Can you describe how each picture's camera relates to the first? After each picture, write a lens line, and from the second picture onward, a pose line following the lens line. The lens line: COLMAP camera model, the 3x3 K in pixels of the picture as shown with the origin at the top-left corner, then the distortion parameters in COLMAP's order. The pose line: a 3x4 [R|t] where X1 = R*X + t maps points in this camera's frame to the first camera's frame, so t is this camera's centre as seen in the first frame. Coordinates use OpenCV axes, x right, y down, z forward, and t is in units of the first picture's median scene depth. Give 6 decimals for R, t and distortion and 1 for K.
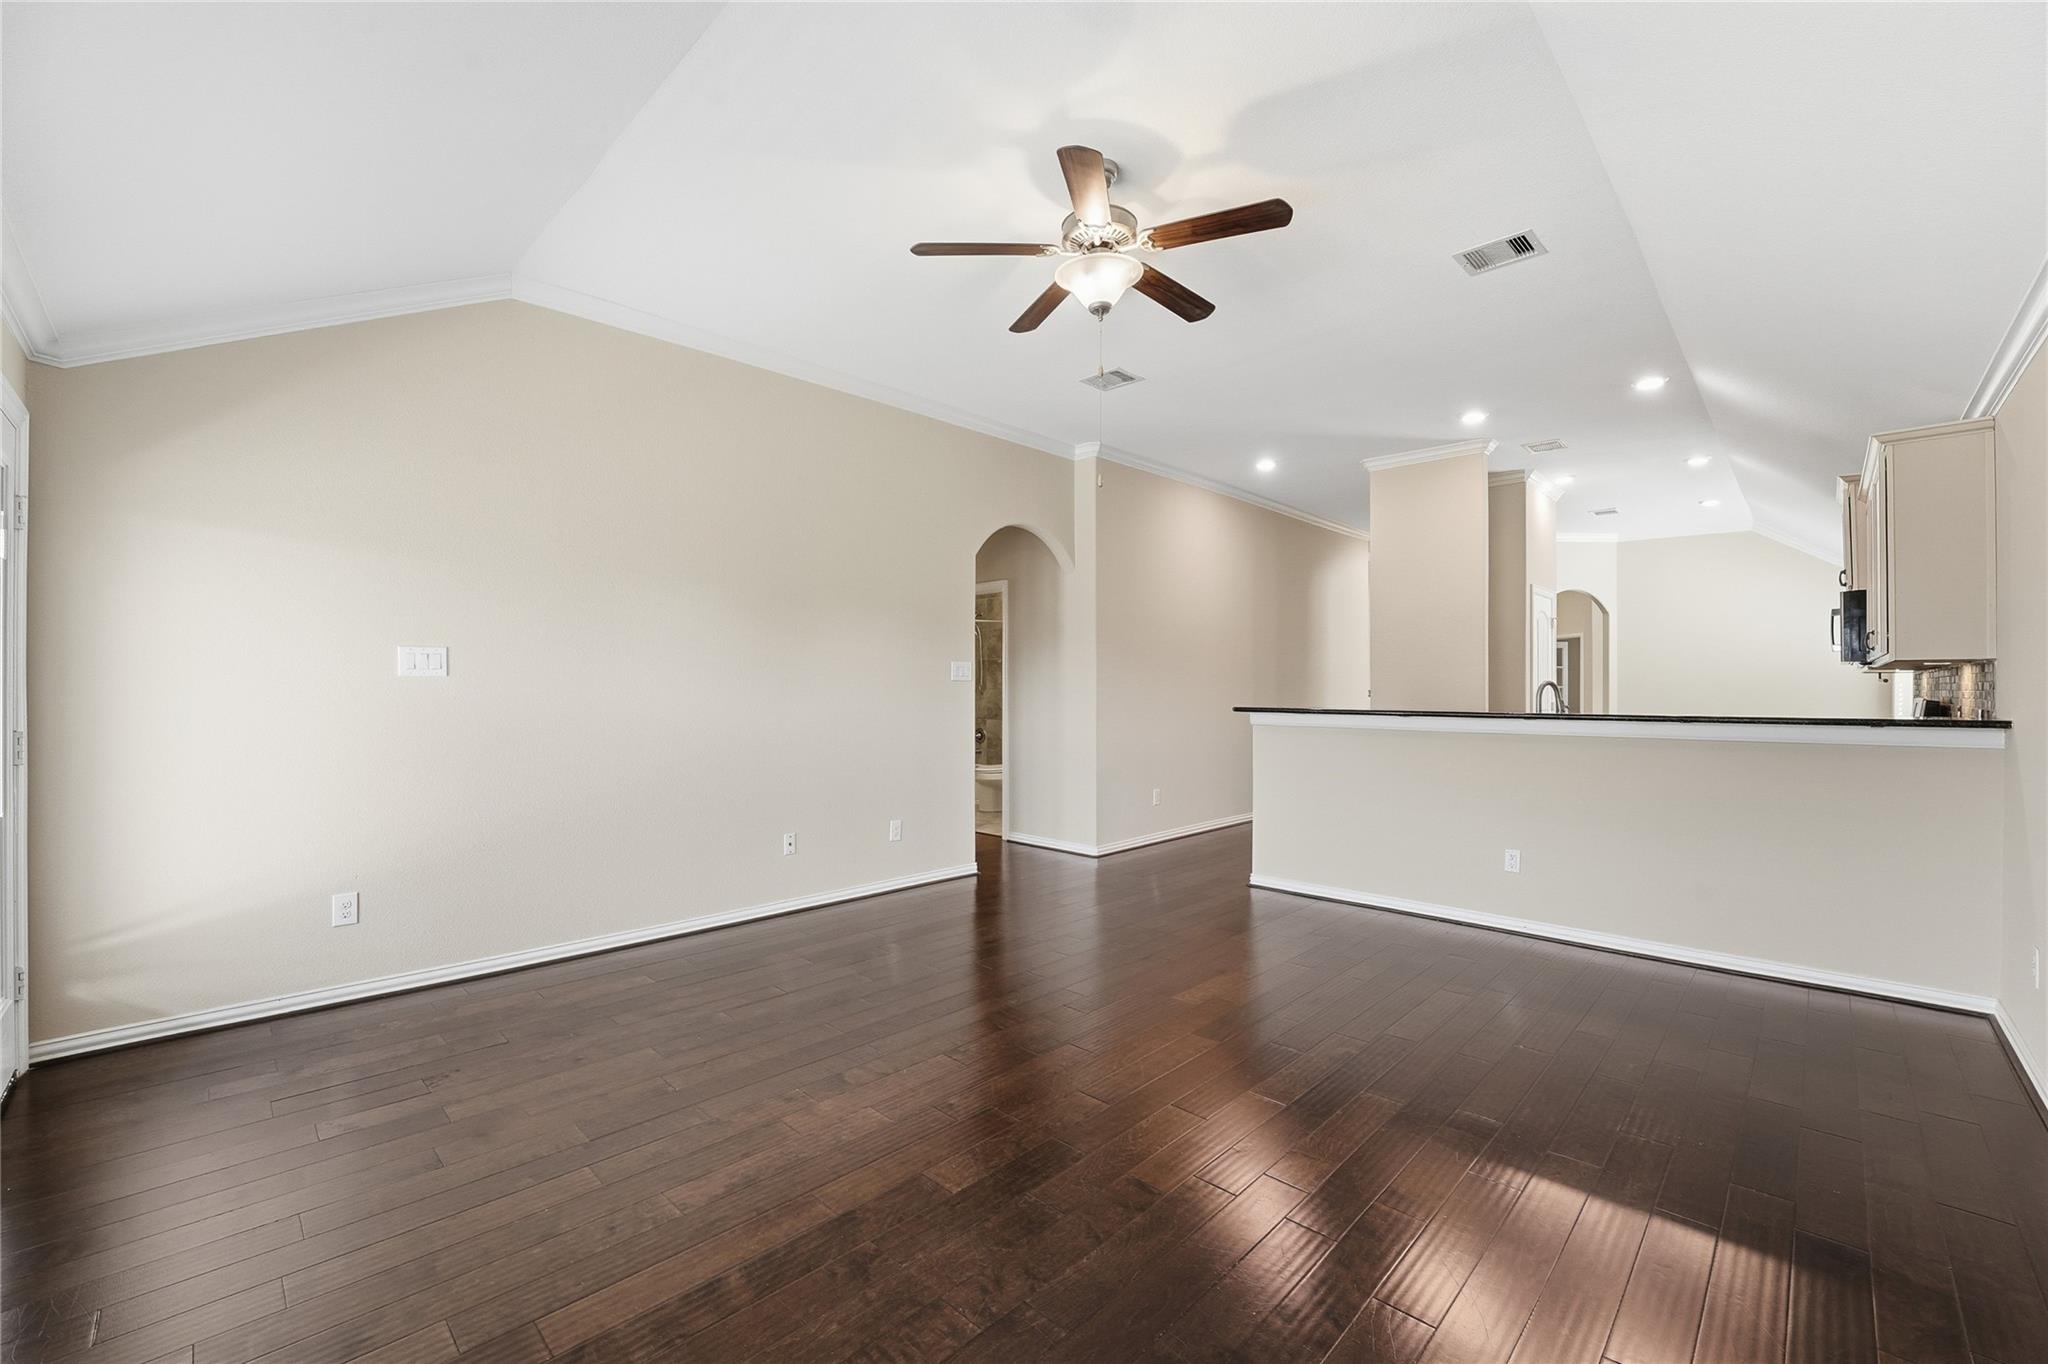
lens RADIAL K [[832.5, 0, 1024.0], [0, 832.5, 682.0], [0, 0, 1]] dist [-0.045219, -0.000059]
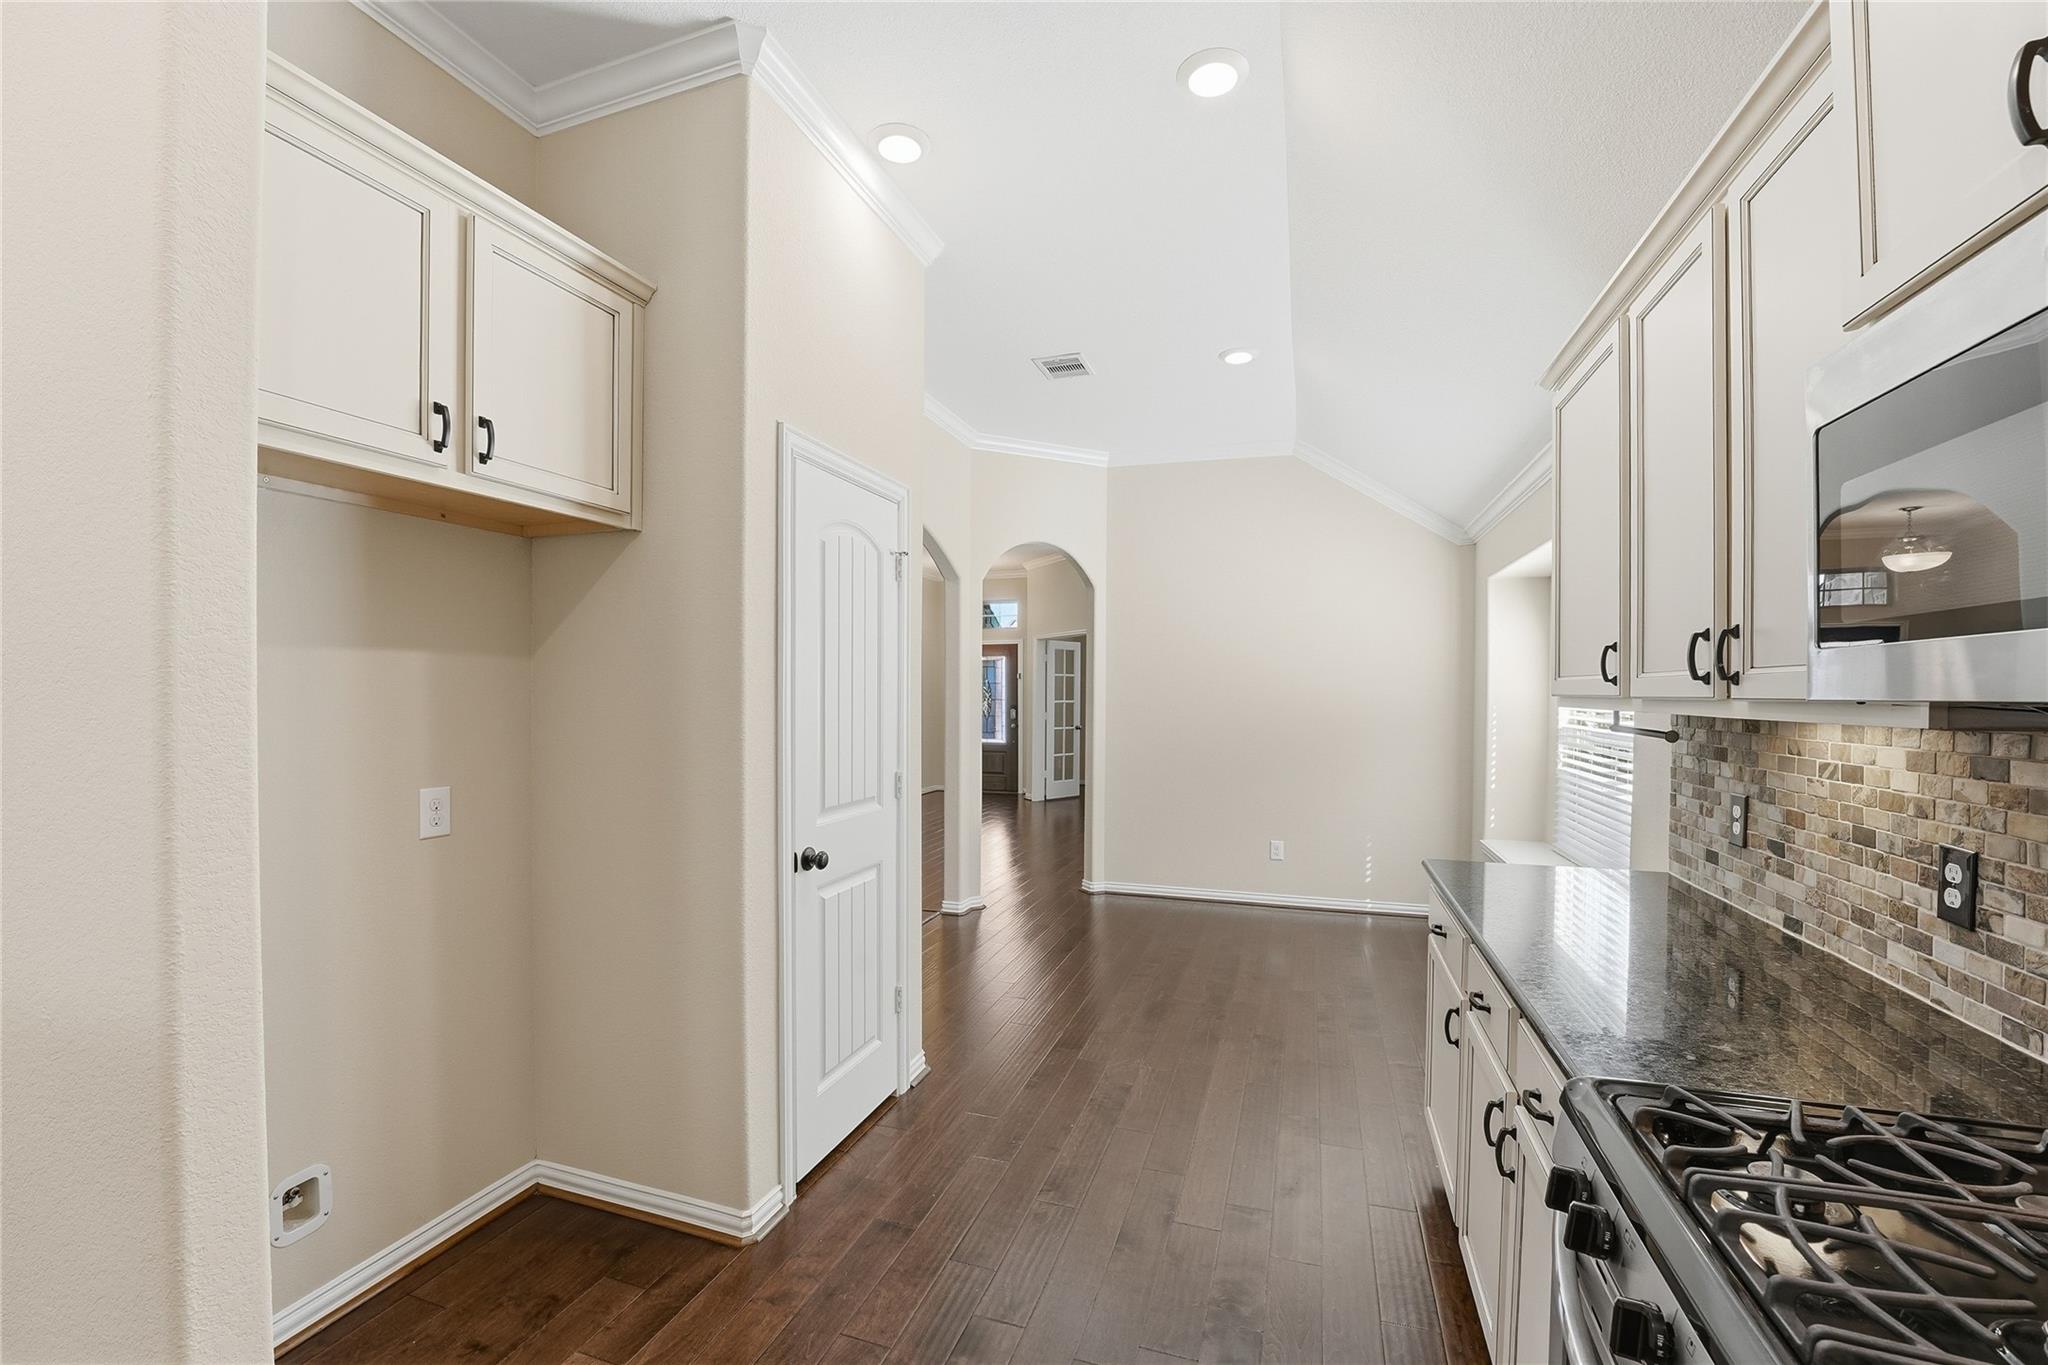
lens RADIAL K [[847.2, 0, 996.2], [0, 847.2, 694.7], [0, 0, 1]] dist [-0.021676, 0.000119]
pose [[0.907913, -0.003611, 0.419143, 0.758084], [-0.001477, 0.999929, 0.011814, -0.027120], [-0.419156, -0.011345, 0.907843, 0.904965]]
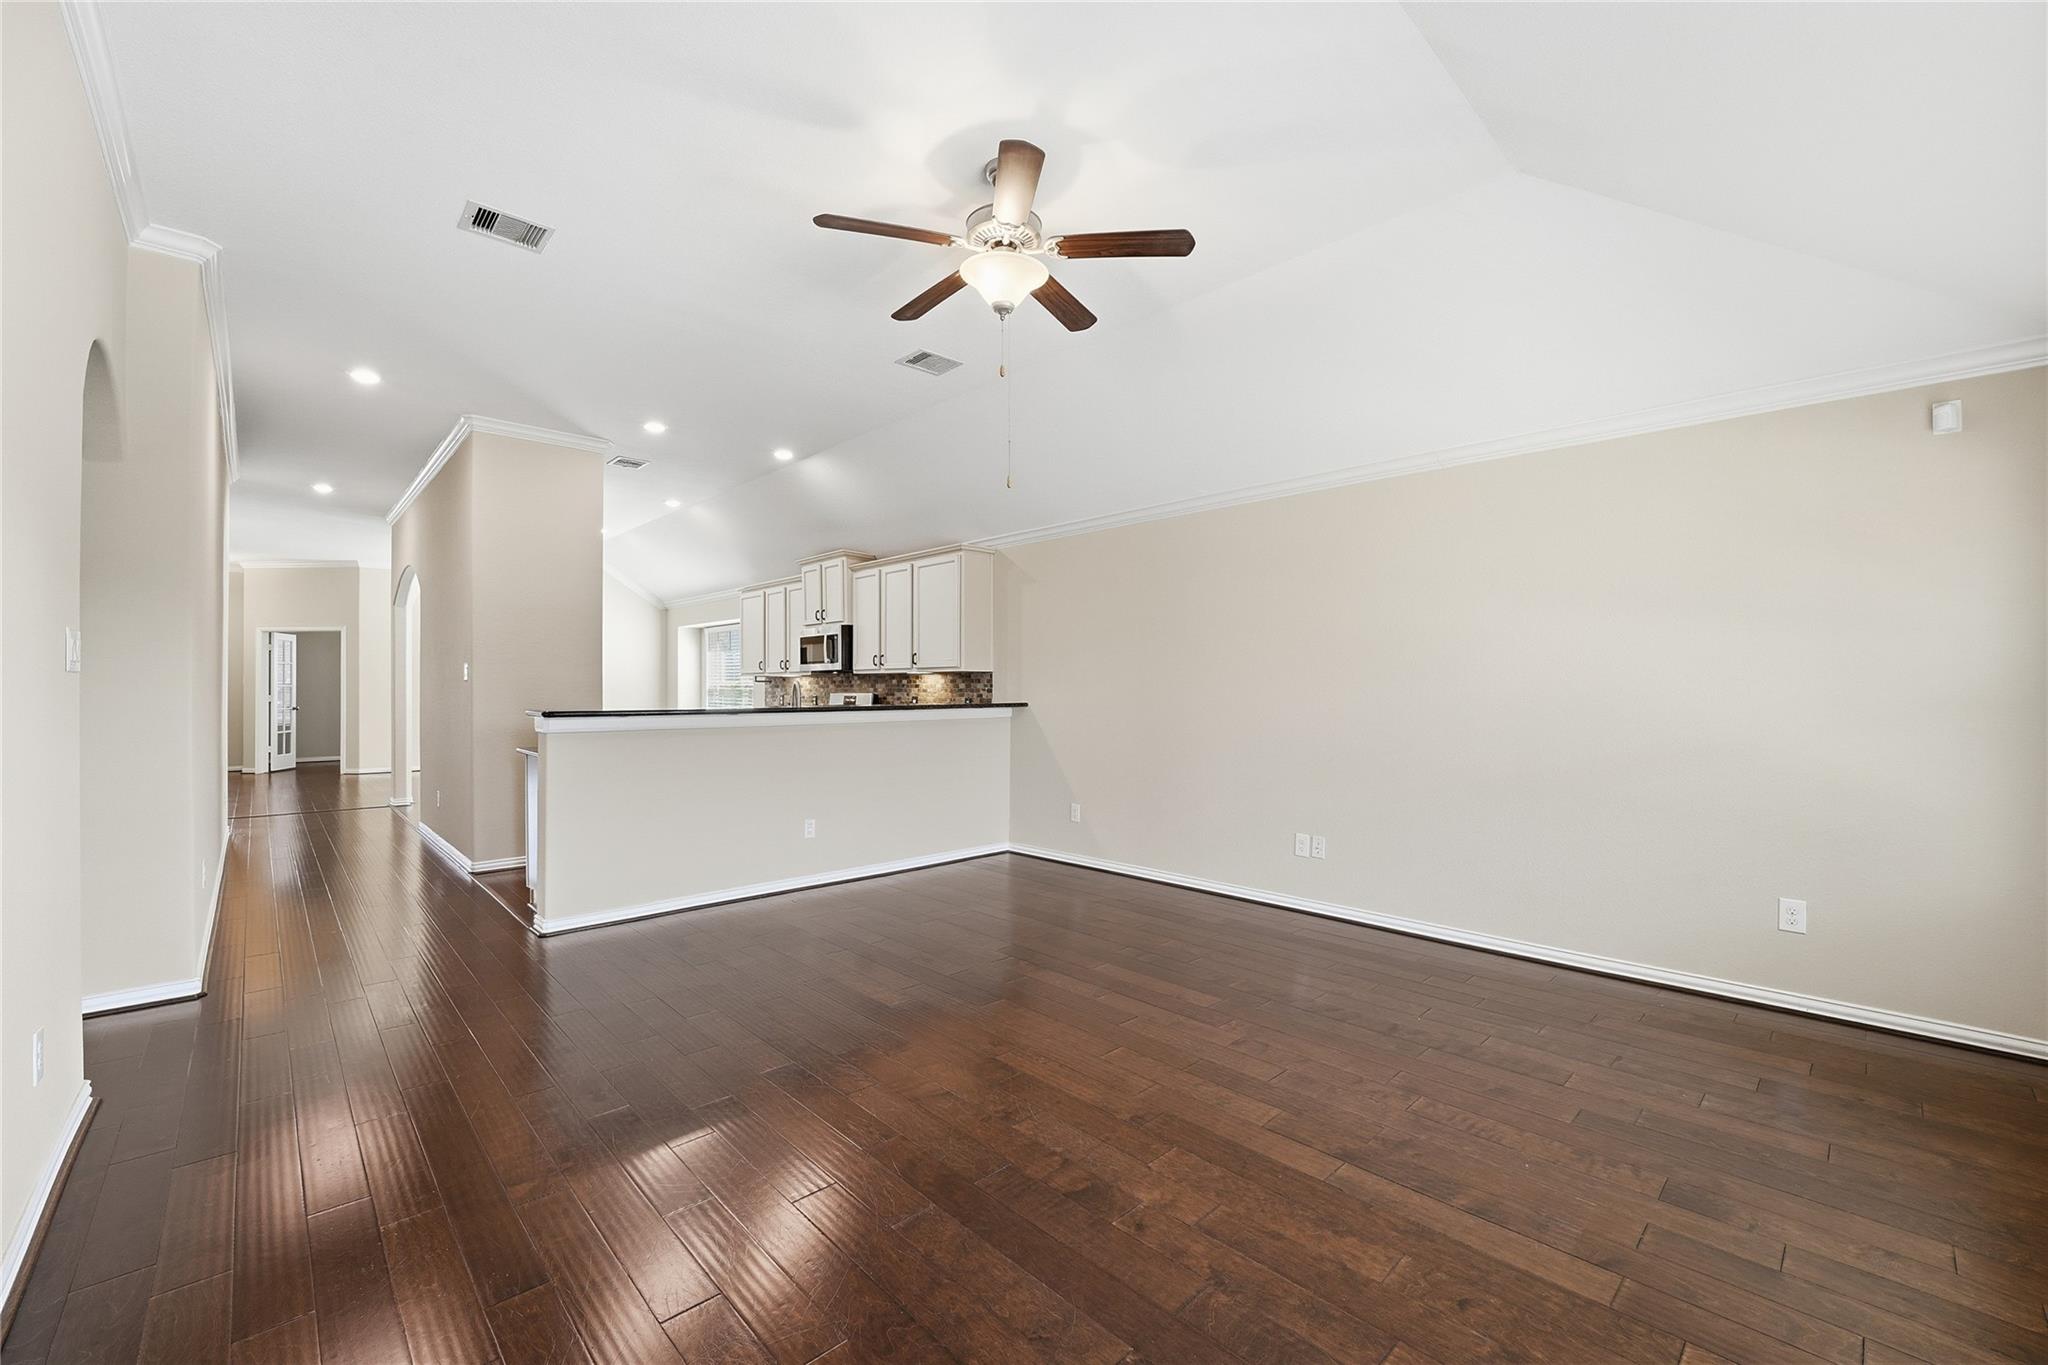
lens RADIAL K [[829.4, 0, 1025.4], [0, 829.4, 690.3], [0, 0, 1]] dist [-0.026635, 0.000049]
pose [[0.035905, -0.005230, 0.999342, -0.512572], [-0.006416, 0.999964, 0.005464, 0.002400], [-0.999335, -0.006608, 0.035870, 0.527624]]
